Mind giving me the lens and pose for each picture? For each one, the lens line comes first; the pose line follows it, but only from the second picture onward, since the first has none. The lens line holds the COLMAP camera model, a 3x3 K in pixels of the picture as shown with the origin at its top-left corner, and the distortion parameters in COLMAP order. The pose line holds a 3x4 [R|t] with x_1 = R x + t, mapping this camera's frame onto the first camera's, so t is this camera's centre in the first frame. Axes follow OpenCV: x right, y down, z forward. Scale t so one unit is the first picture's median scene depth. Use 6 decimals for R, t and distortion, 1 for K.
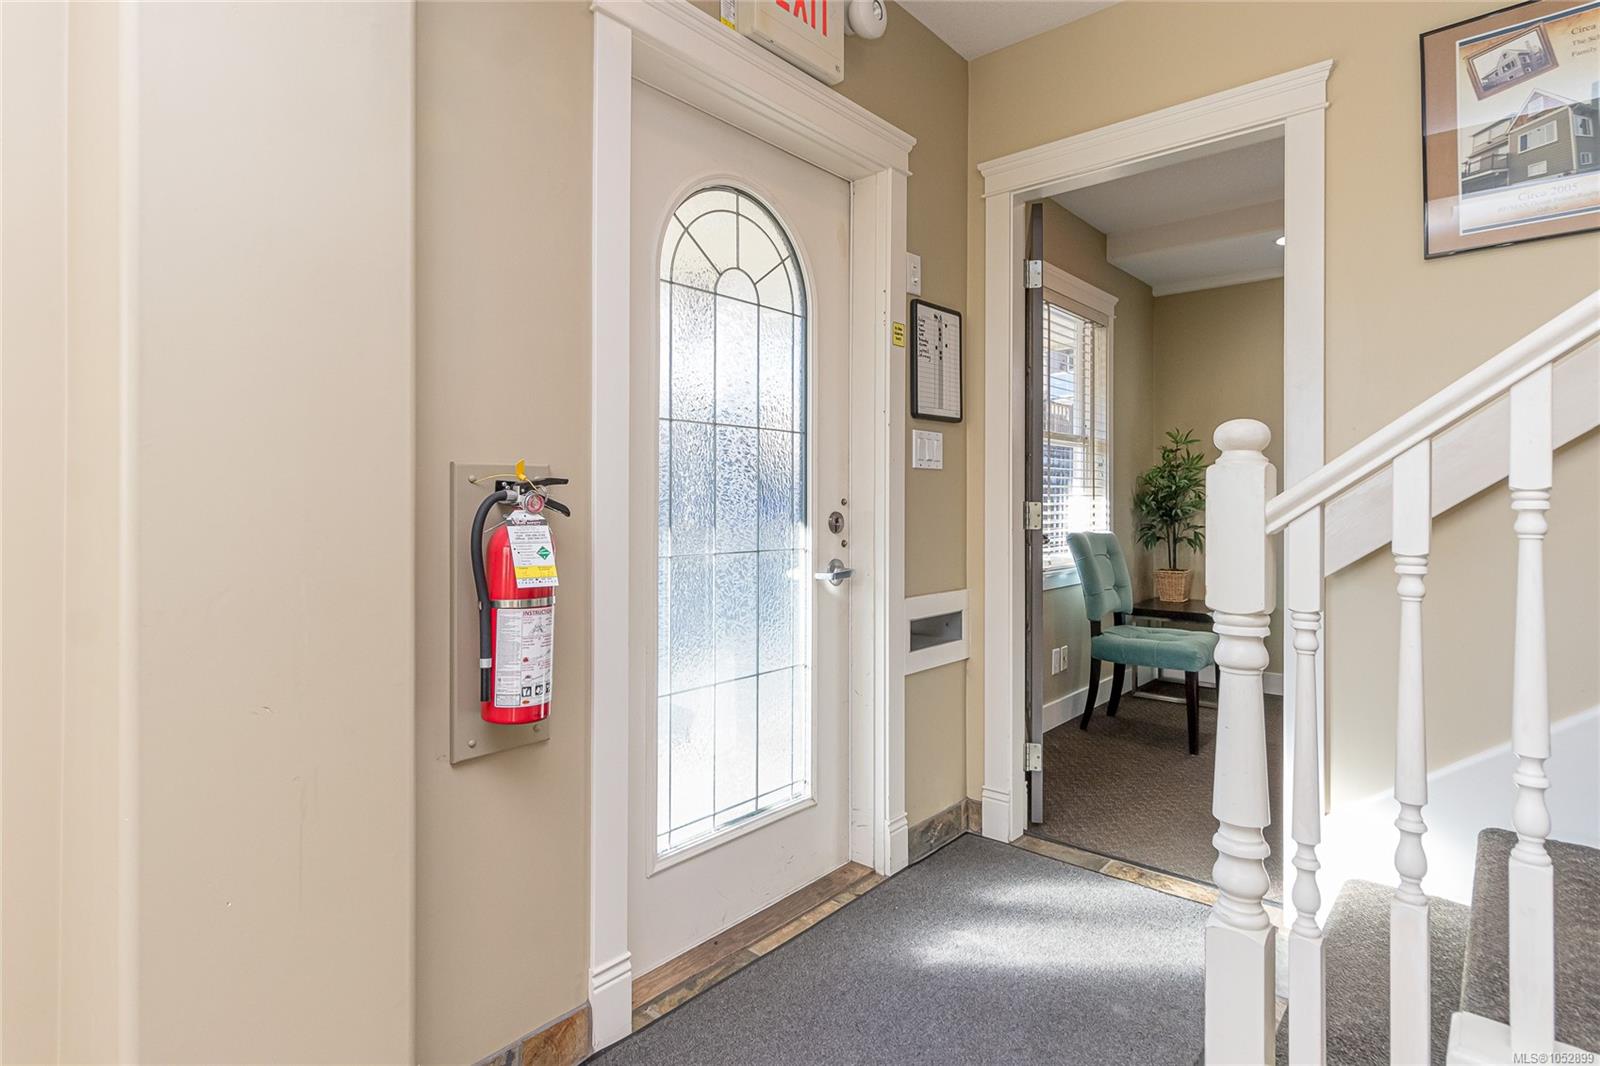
lens RADIAL K [[817.7, 0, 797.0], [0, 817.7, 497.8], [0, 0, 1]] dist [-0.003445, -0.000800]
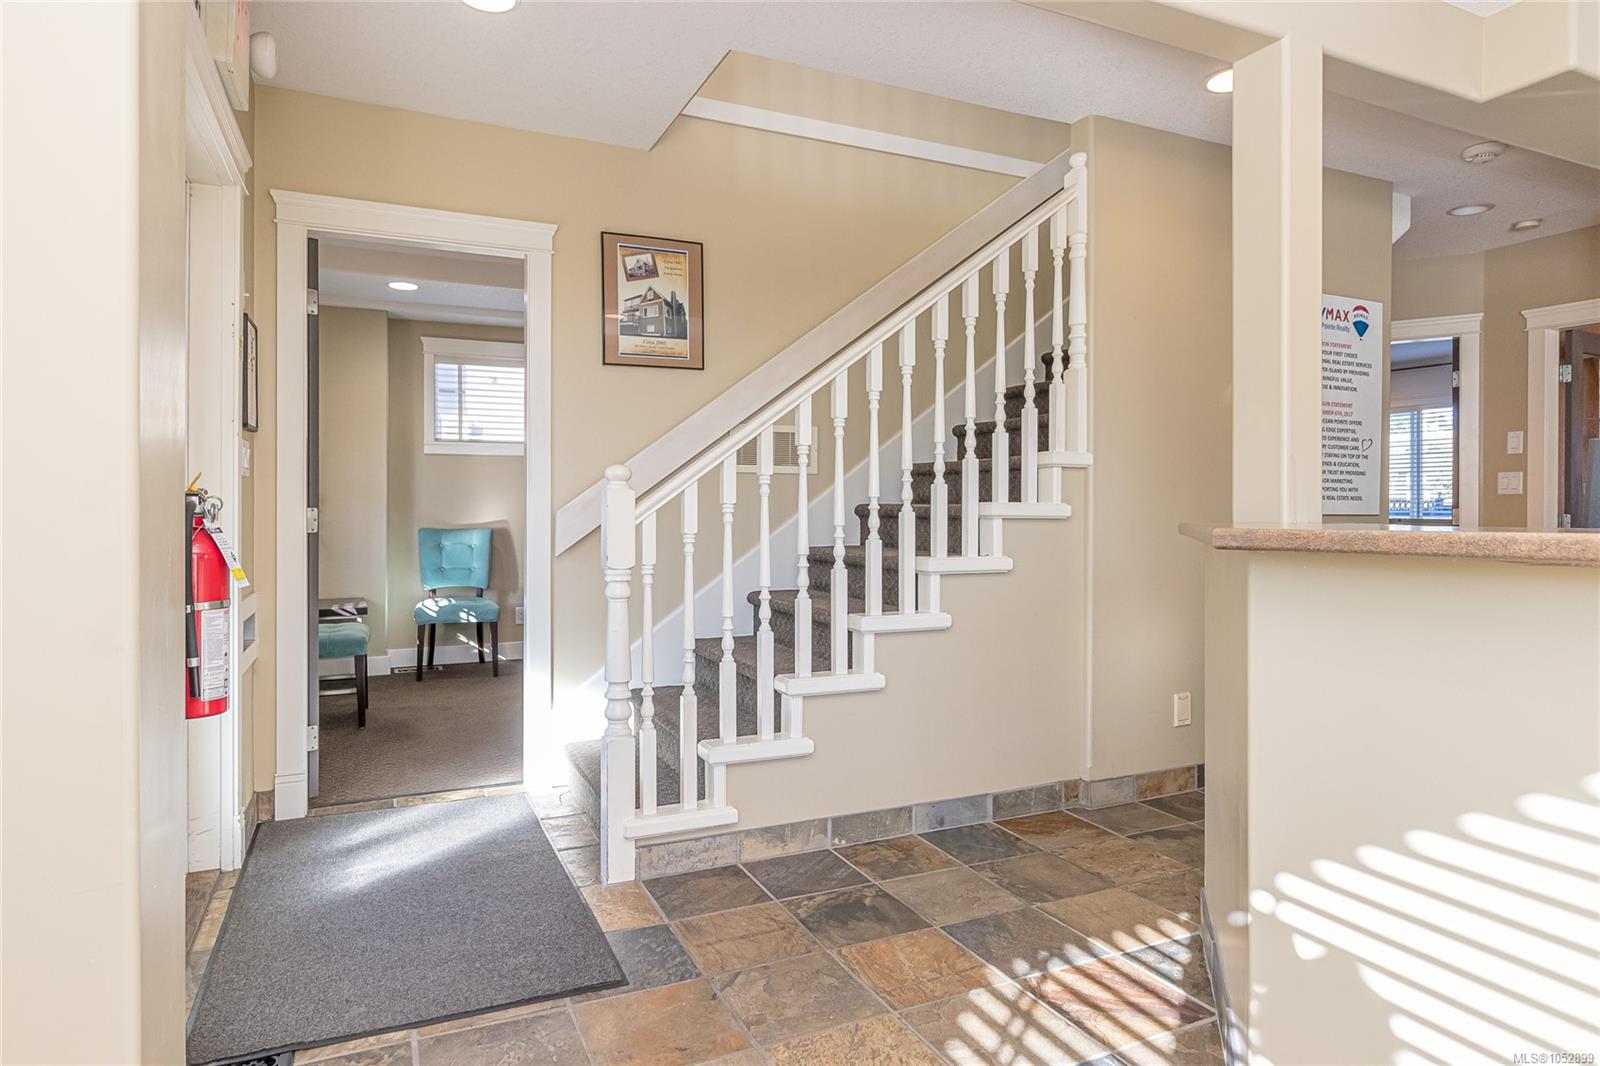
lens RADIAL K [[919.1, 0, 799.2], [0, 919.1, 506.0], [0, 0, 1]] dist [0.002226, 0.000506]
pose [[0.402422, -0.001458, 0.915453, -0.799033], [-0.003964, 0.999987, 0.003335, -0.006004], [-0.915446, -0.004971, 0.402411, -0.143964]]
